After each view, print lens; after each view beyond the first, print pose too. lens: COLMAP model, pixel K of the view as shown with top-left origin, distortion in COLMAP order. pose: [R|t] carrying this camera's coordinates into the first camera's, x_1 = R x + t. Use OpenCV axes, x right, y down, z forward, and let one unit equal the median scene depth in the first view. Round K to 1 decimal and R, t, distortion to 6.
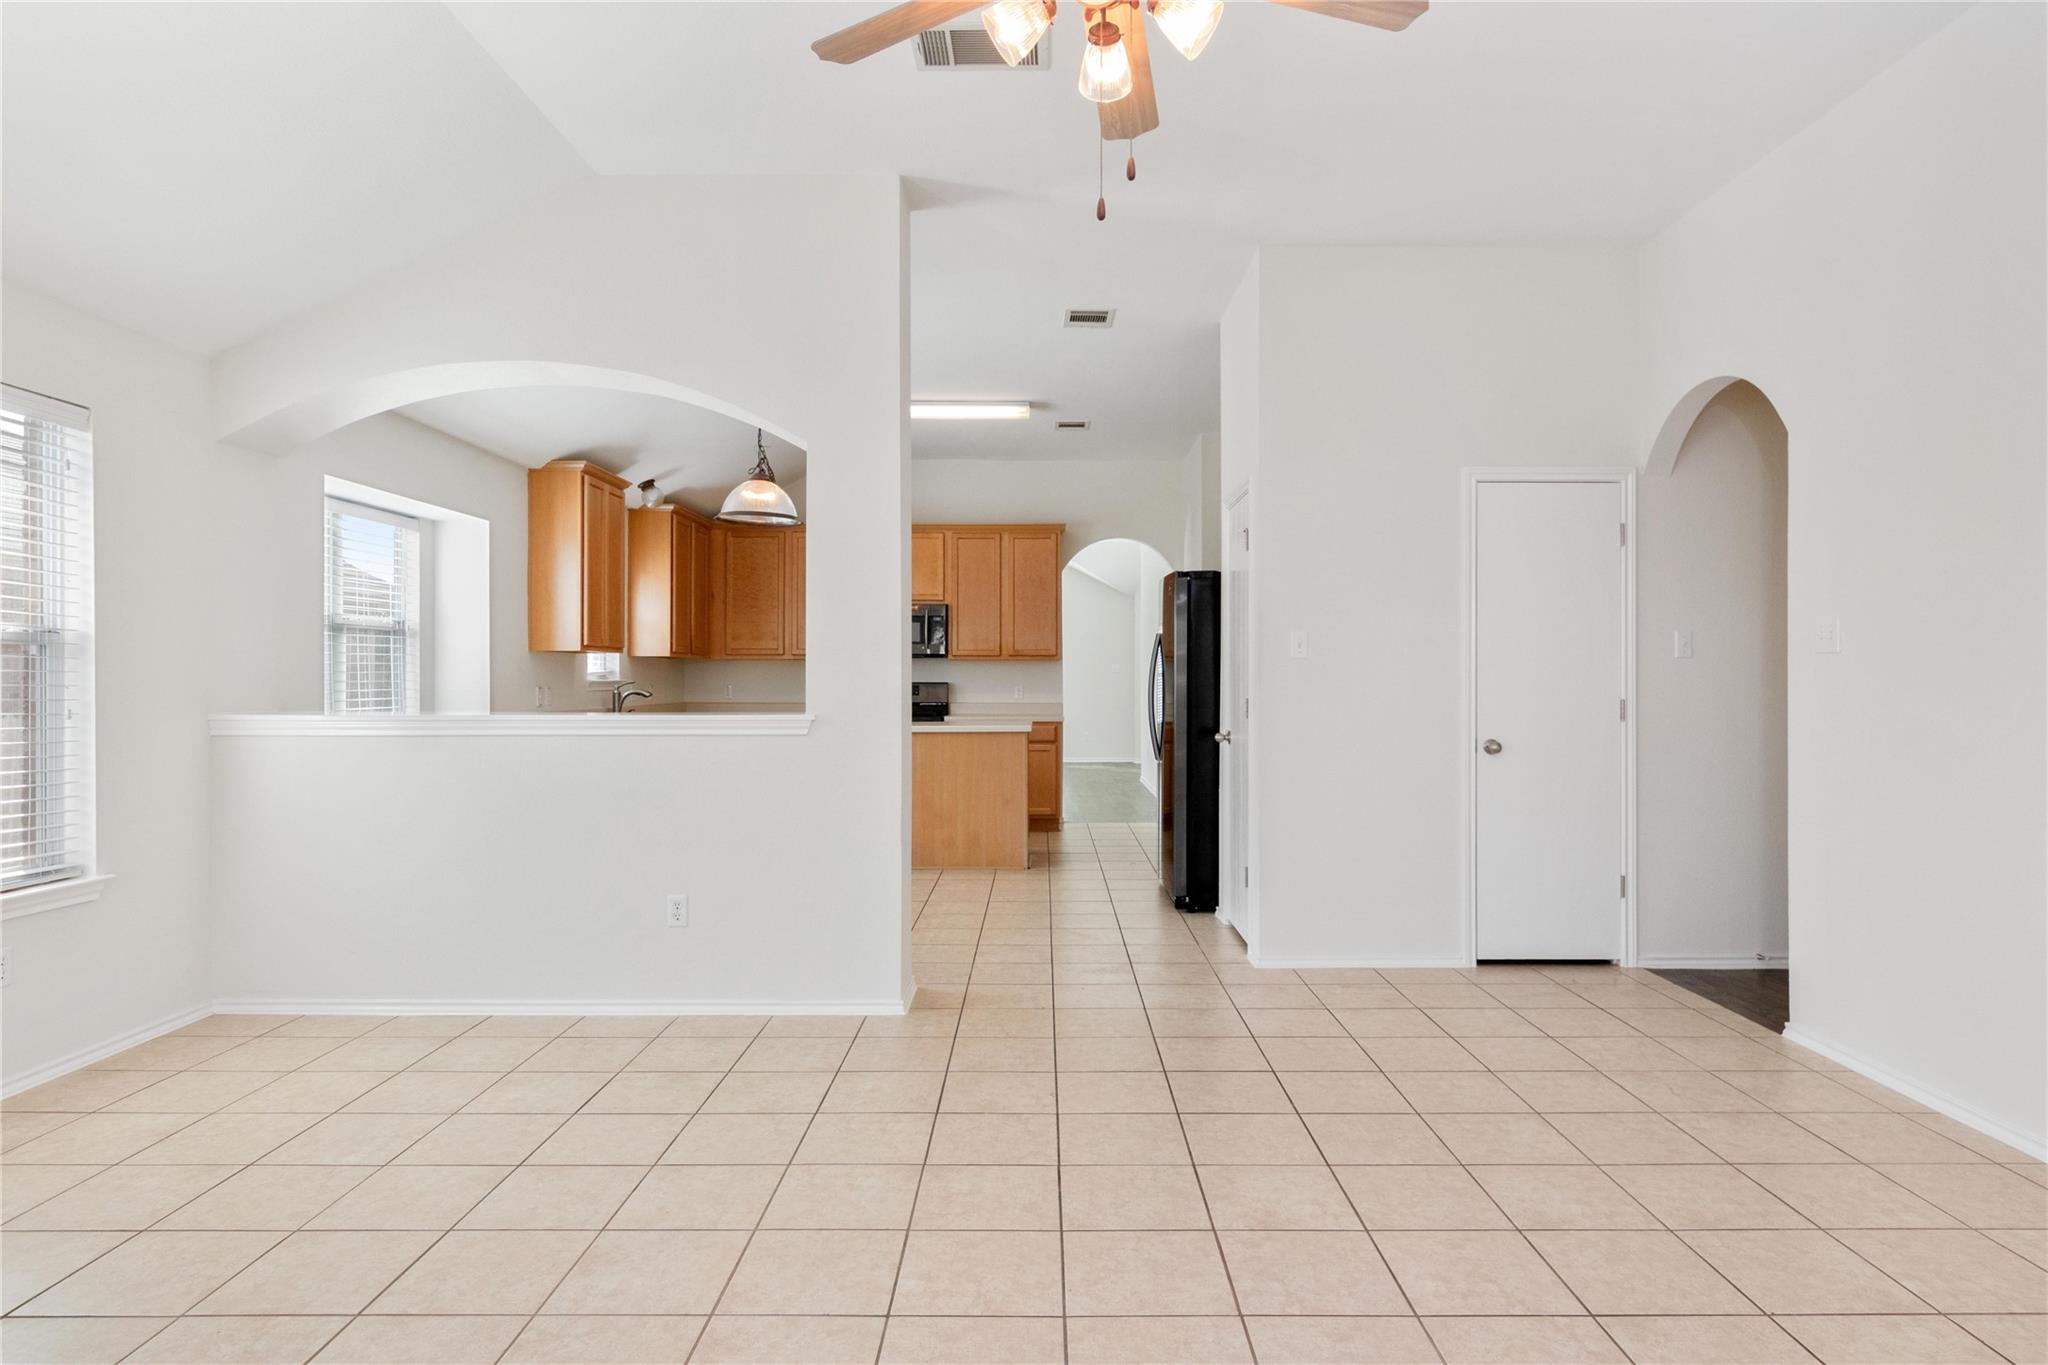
lens RADIAL K [[1185.2, 0, 1044.8], [0, 1185.2, 658.8], [0, 0, 1]] dist [-0.006250, 0.001786]
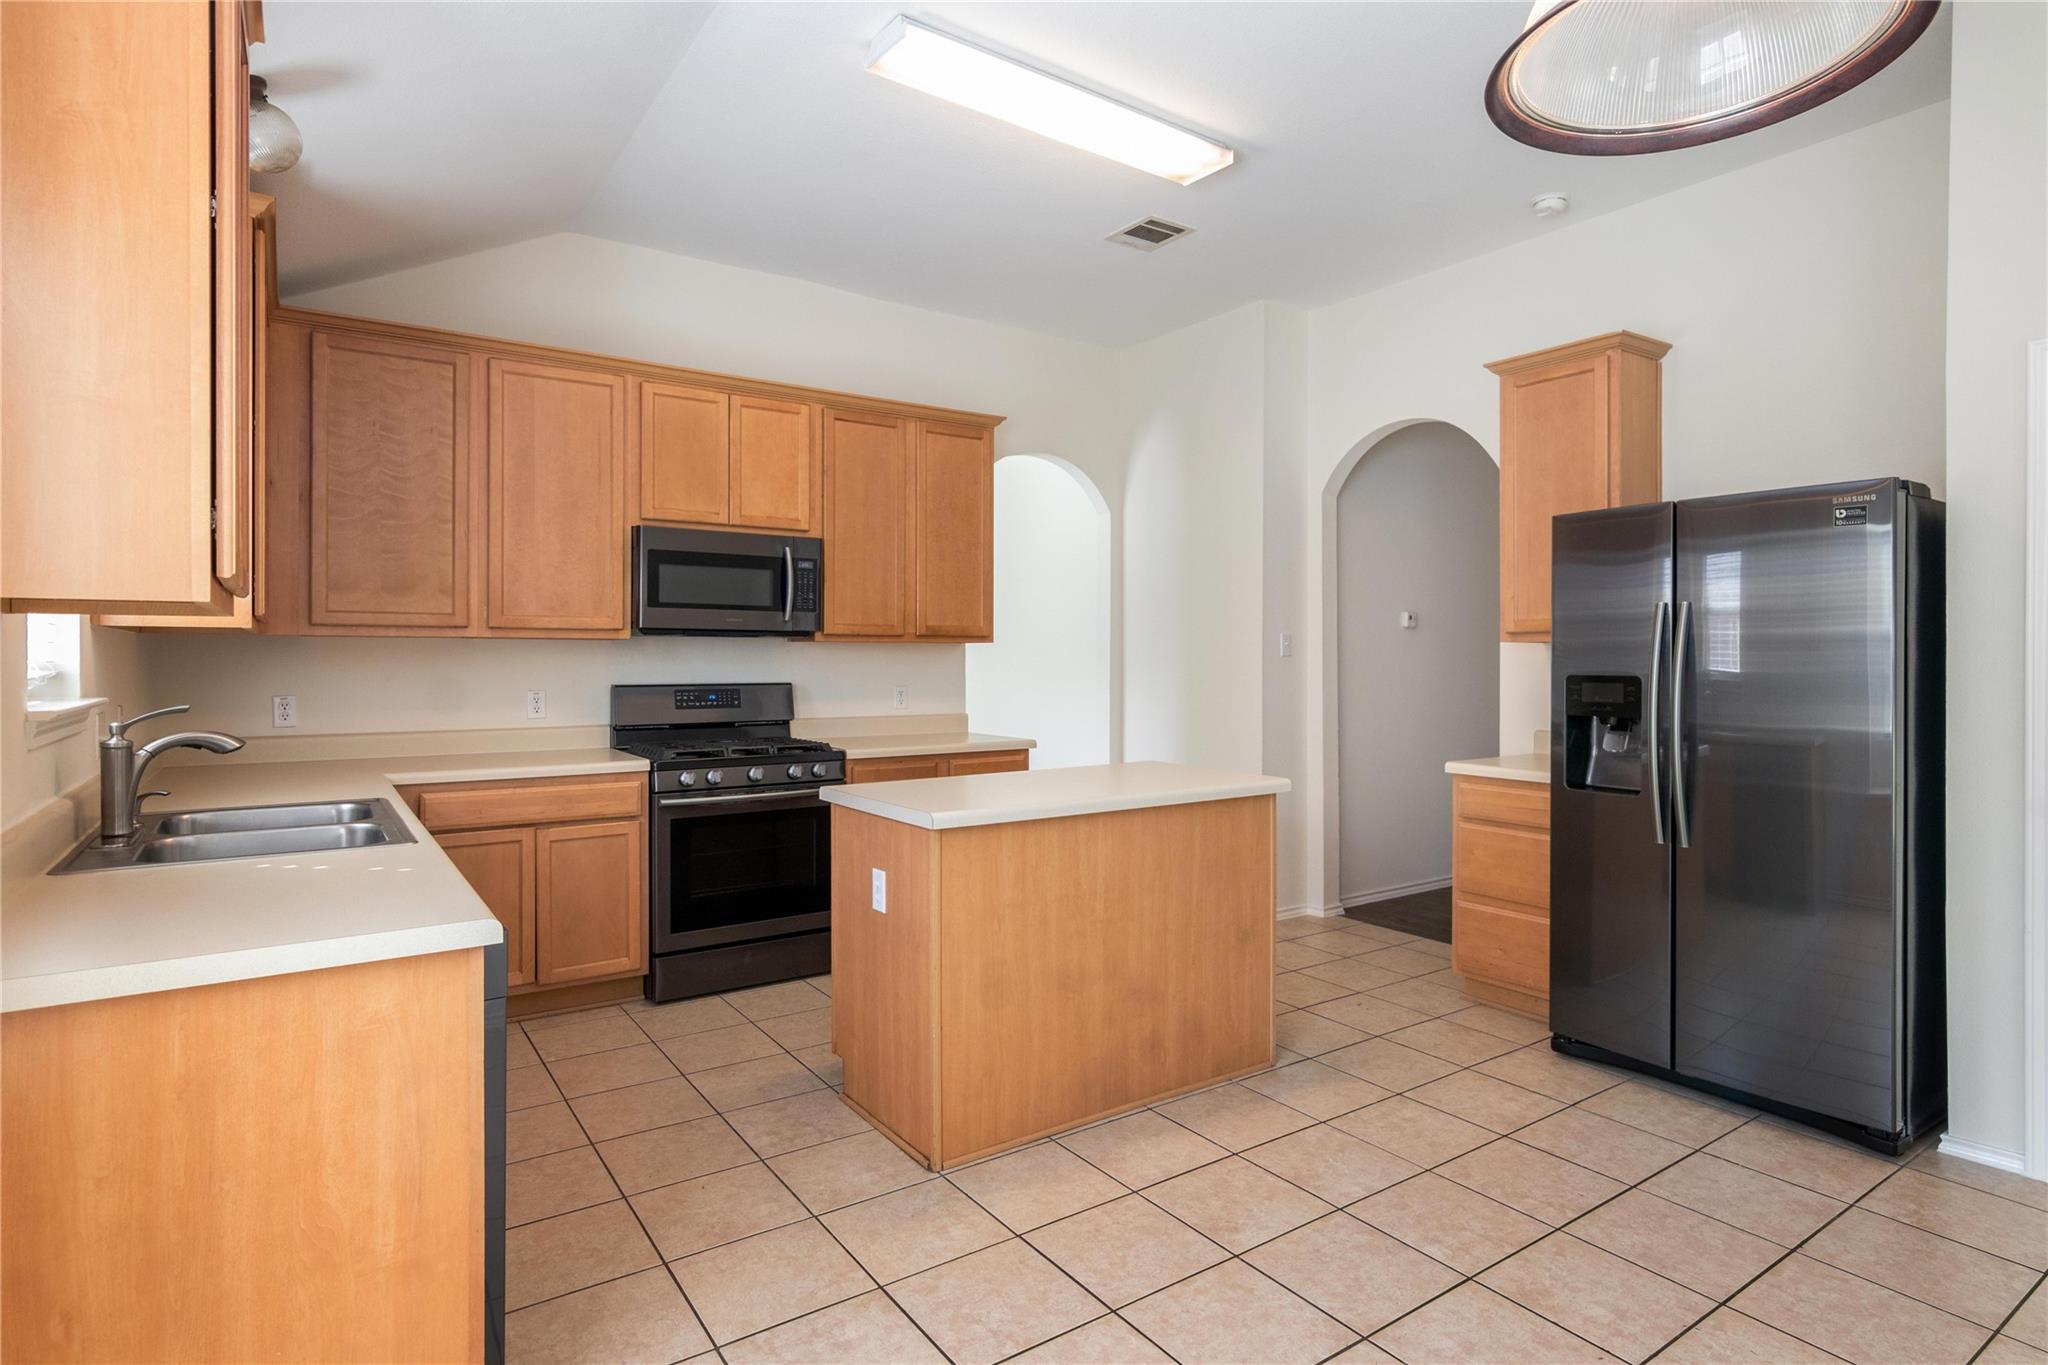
lens RADIAL K [[1079.1, 0, 1081.5], [0, 1079.1, 668.9], [0, 0, 1]] dist [-0.007860, 0.002166]
pose [[0.814403, -0.004089, 0.580286, -0.512920], [-0.013310, 0.999580, 0.025723, -0.002185], [-0.580147, -0.028673, 0.814007, 1.007381]]
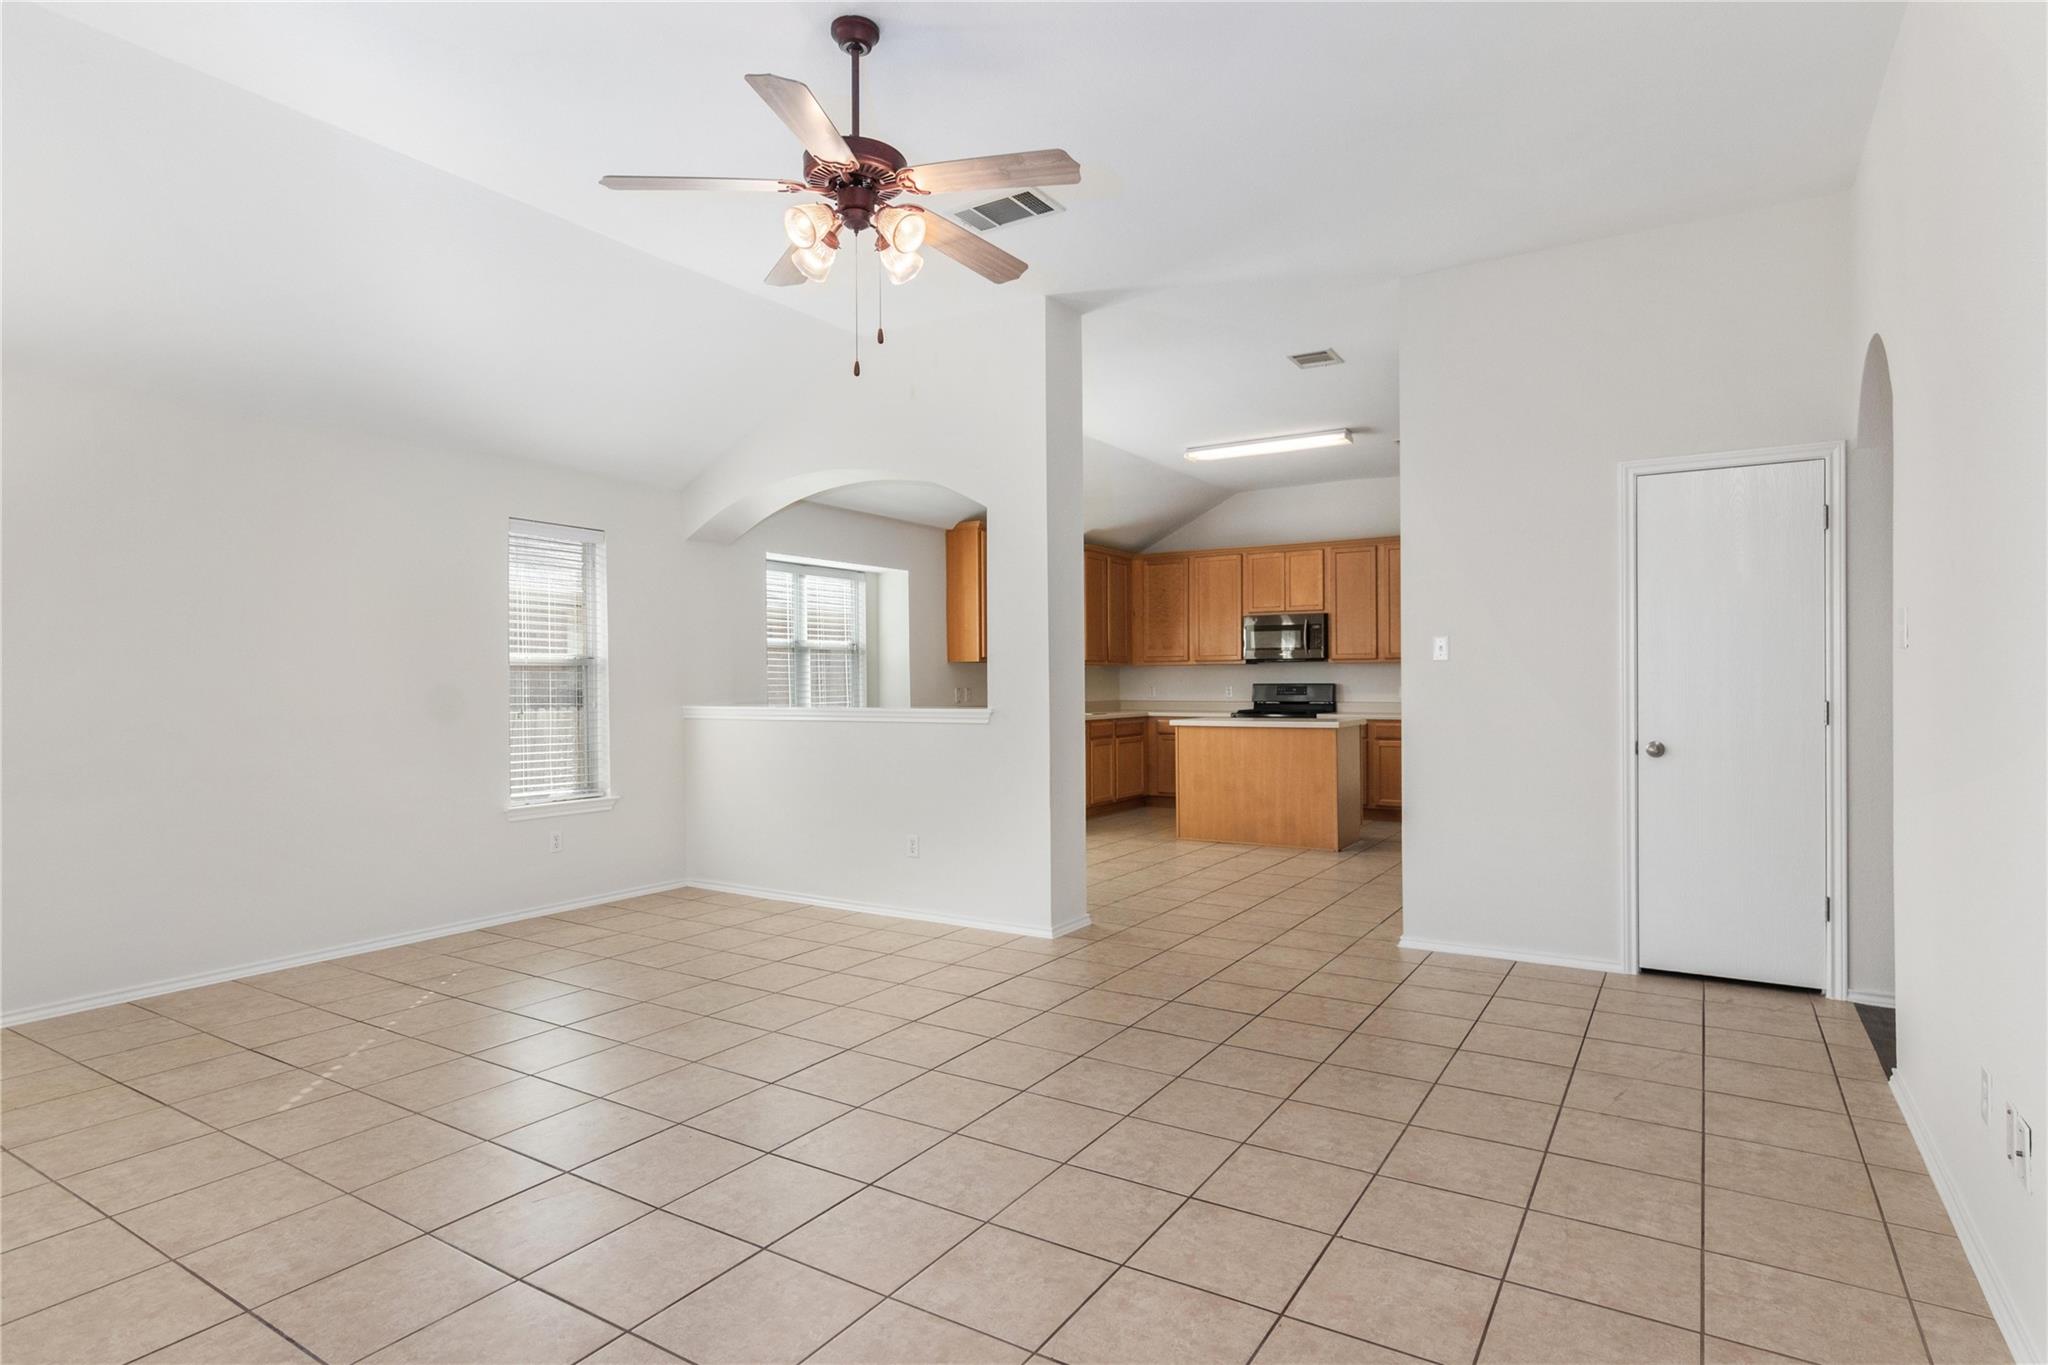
lens RADIAL K [[1079.1, 0, 1012.4], [0, 1079.1, 671.6], [0, 0, 1]] dist [-0.007860, 0.002166]
pose [[0.842150, -0.009897, -0.539152, 0.408626], [0.014720, 0.999881, 0.004638, -0.000627], [0.539042, -0.011842, 0.842195, -0.018705]]
